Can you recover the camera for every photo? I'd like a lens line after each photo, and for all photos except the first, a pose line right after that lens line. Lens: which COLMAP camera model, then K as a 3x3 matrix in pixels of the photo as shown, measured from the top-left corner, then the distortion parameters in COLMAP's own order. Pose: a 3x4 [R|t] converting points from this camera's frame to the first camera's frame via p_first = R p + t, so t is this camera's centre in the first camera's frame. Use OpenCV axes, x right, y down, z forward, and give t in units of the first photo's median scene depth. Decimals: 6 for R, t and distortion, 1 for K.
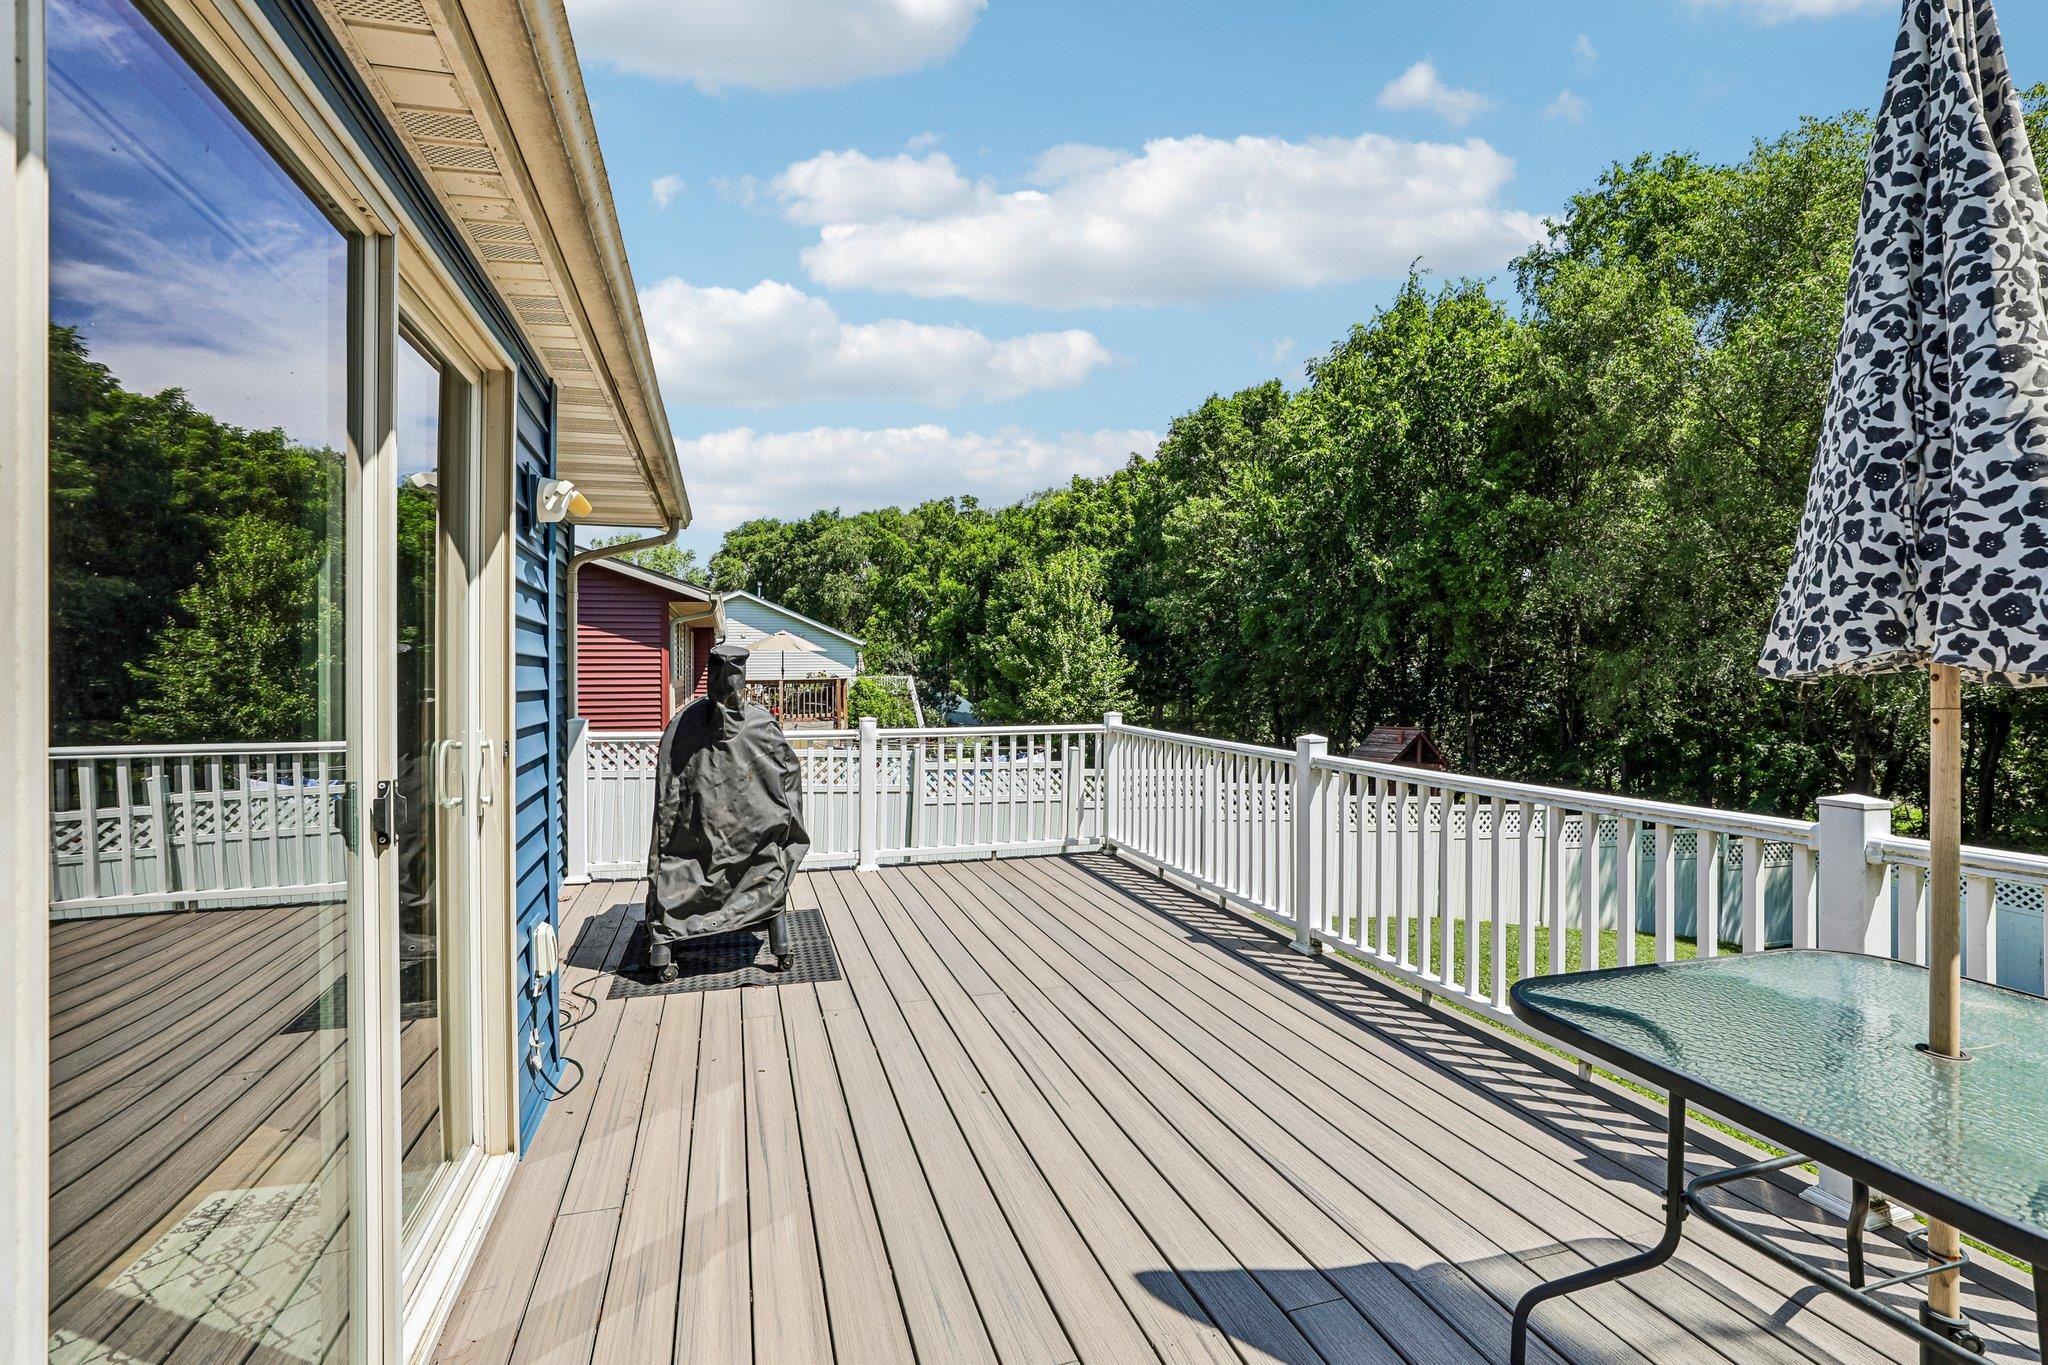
lens RADIAL K [[955.6, 0, 1027.9], [0, 955.6, 670.7], [0, 0, 1]] dist [-0.047949, 0.011961]
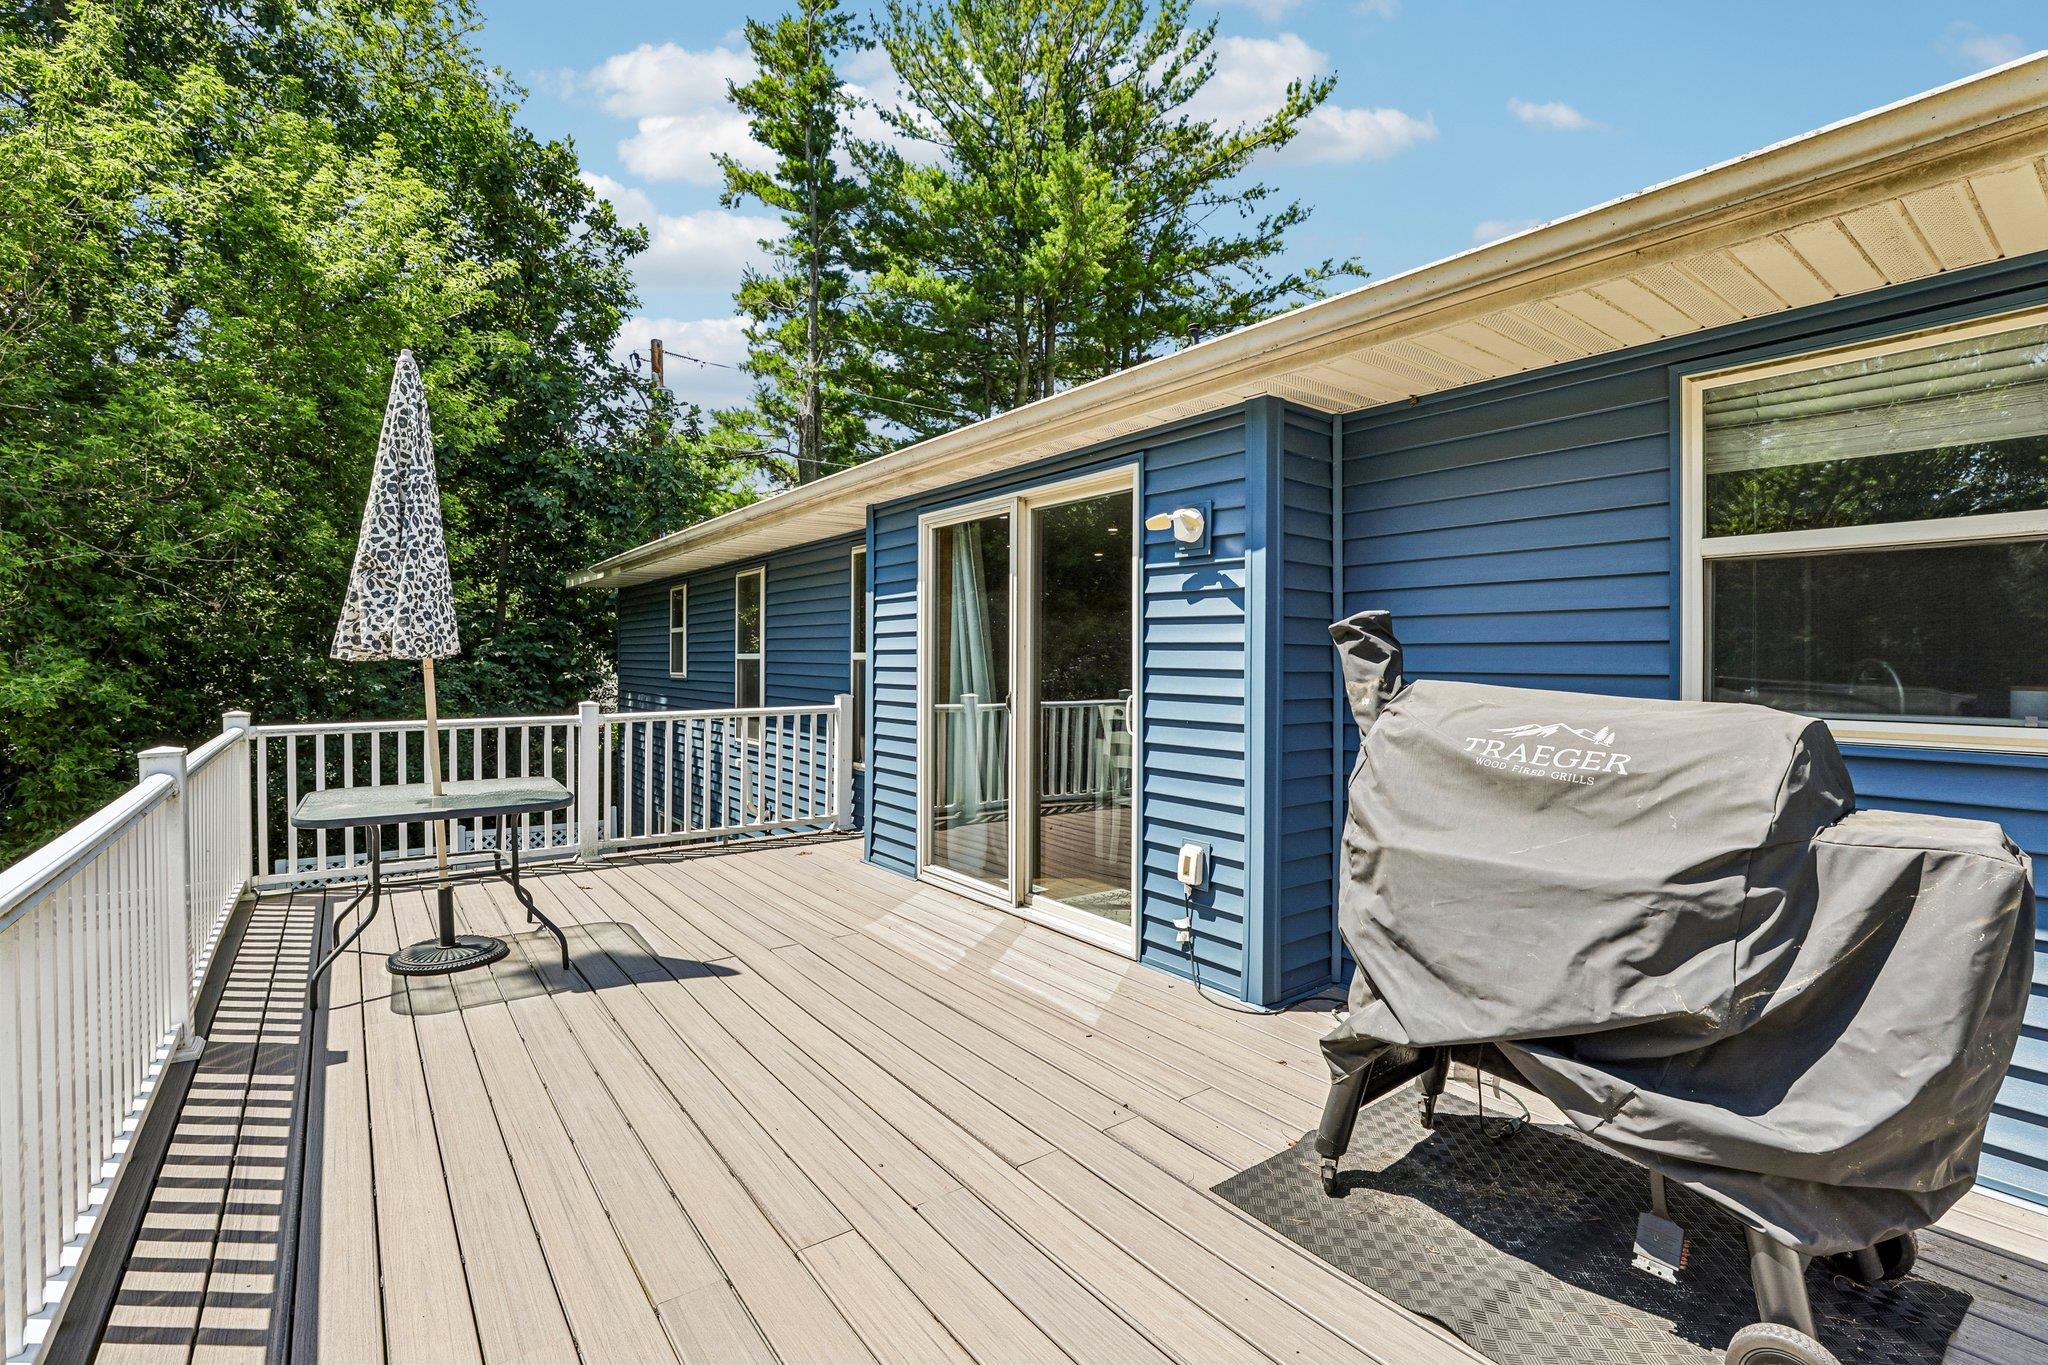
lens RADIAL K [[941.7, 0, 1086.1], [0, 941.7, 668.4], [0, 0, 1]] dist [-0.053791, 0.011541]
pose [[-0.924203, 0.001380, -0.381900, 0.109140], [-0.000880, 0.999983, 0.005743, 0.005484], [0.381901, 0.005644, -0.924186, 1.819789]]
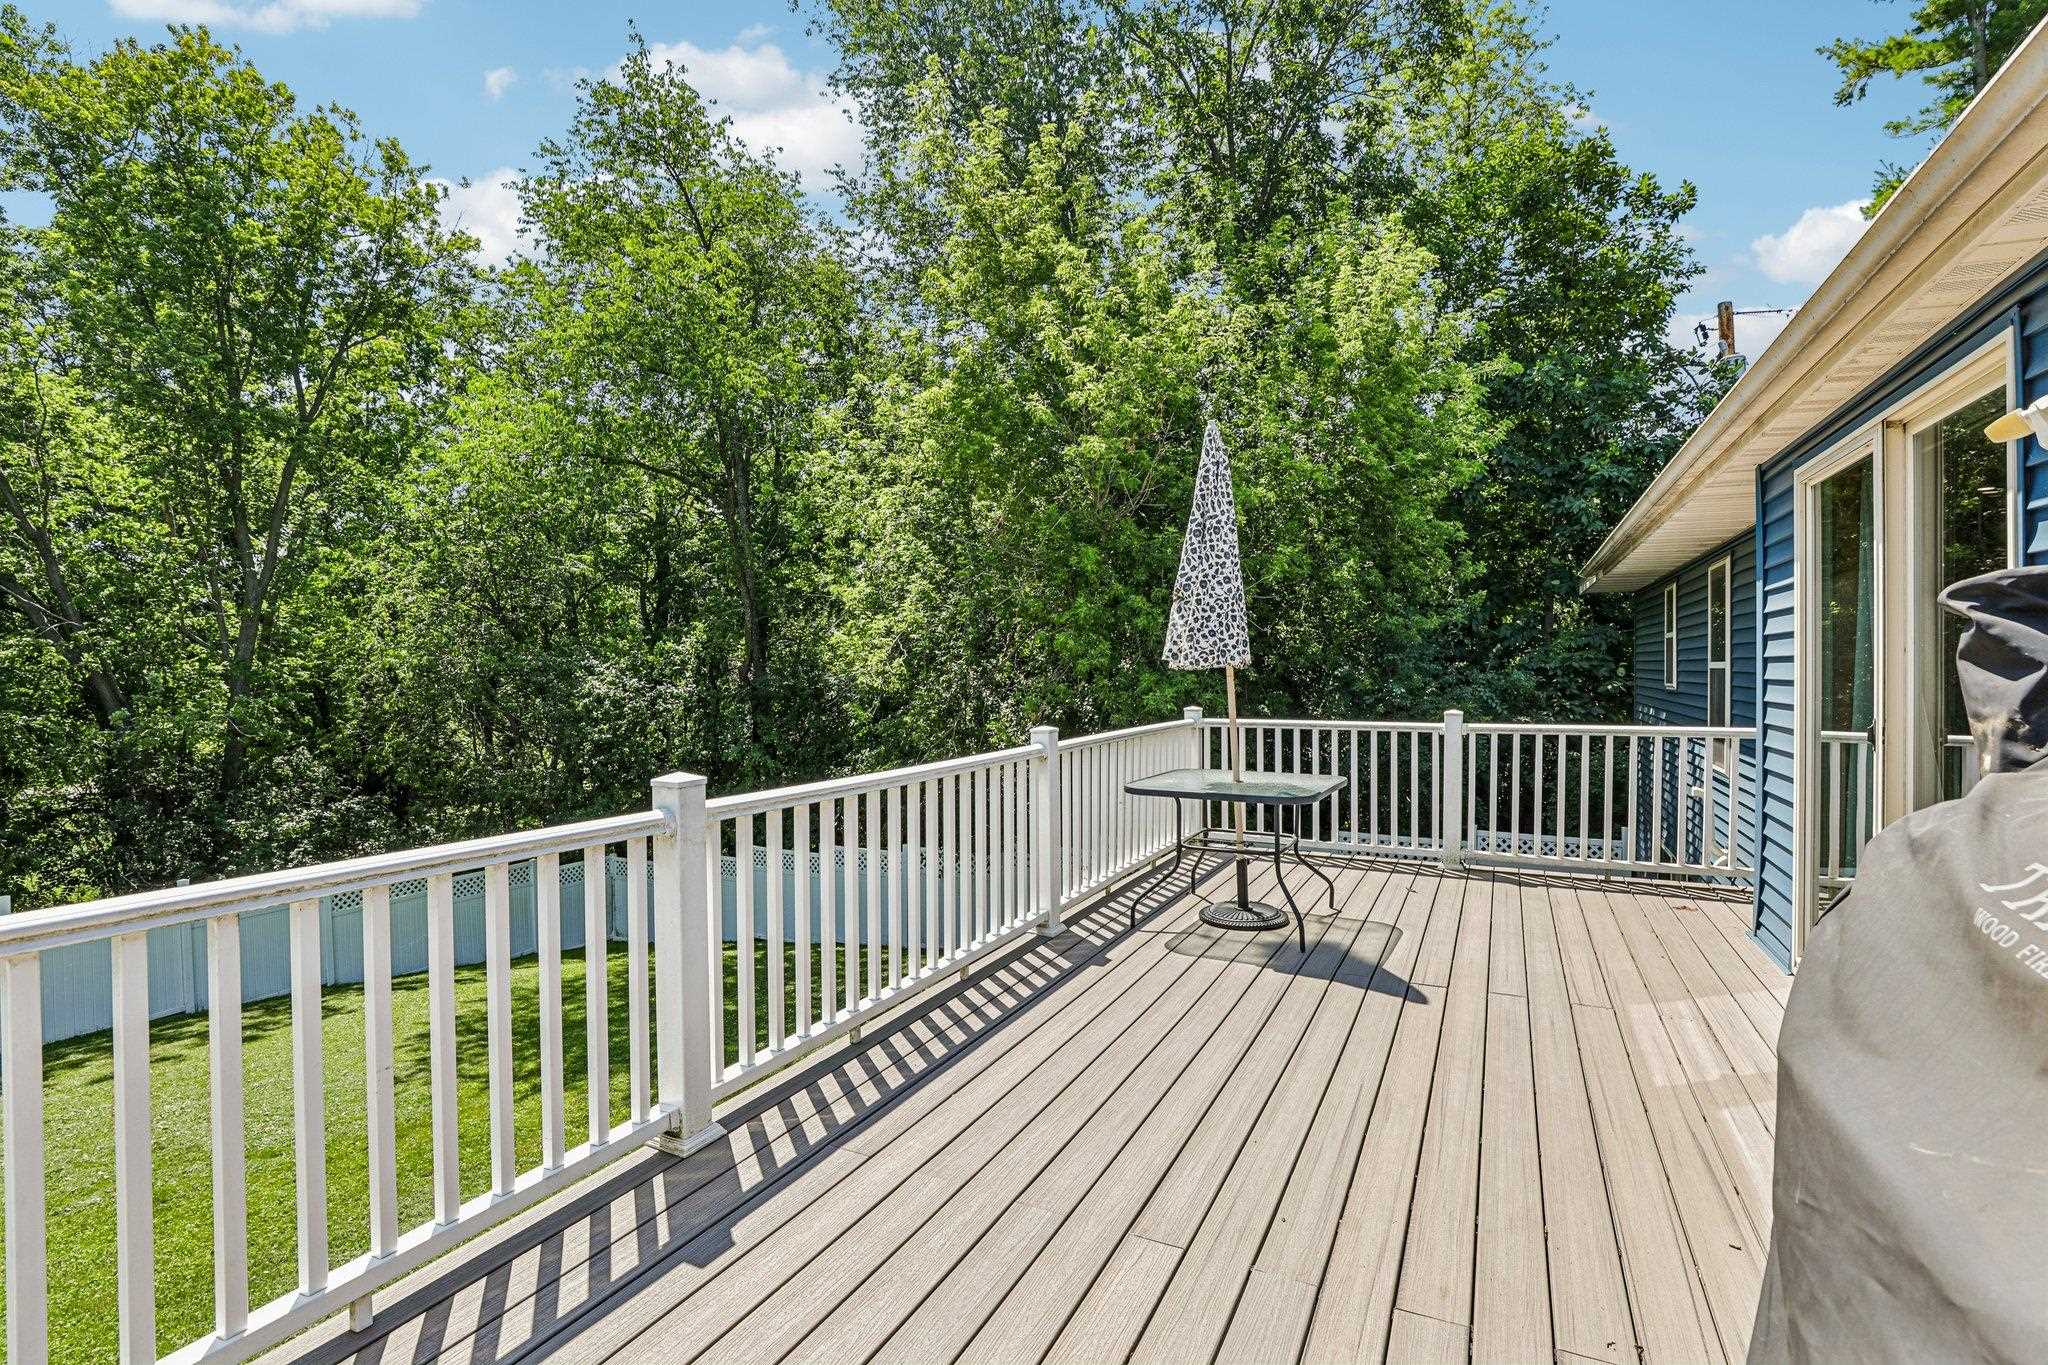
lens RADIAL K [[955.6, 0, 1027.9], [0, 955.6, 670.7], [0, 0, 1]] dist [-0.047949, 0.011961]
pose [[-0.730413, -0.005196, 0.682986, -0.337219], [-0.005079, 0.999985, 0.002175, 0.003034], [-0.682987, -0.001881, -0.730428, 1.714706]]
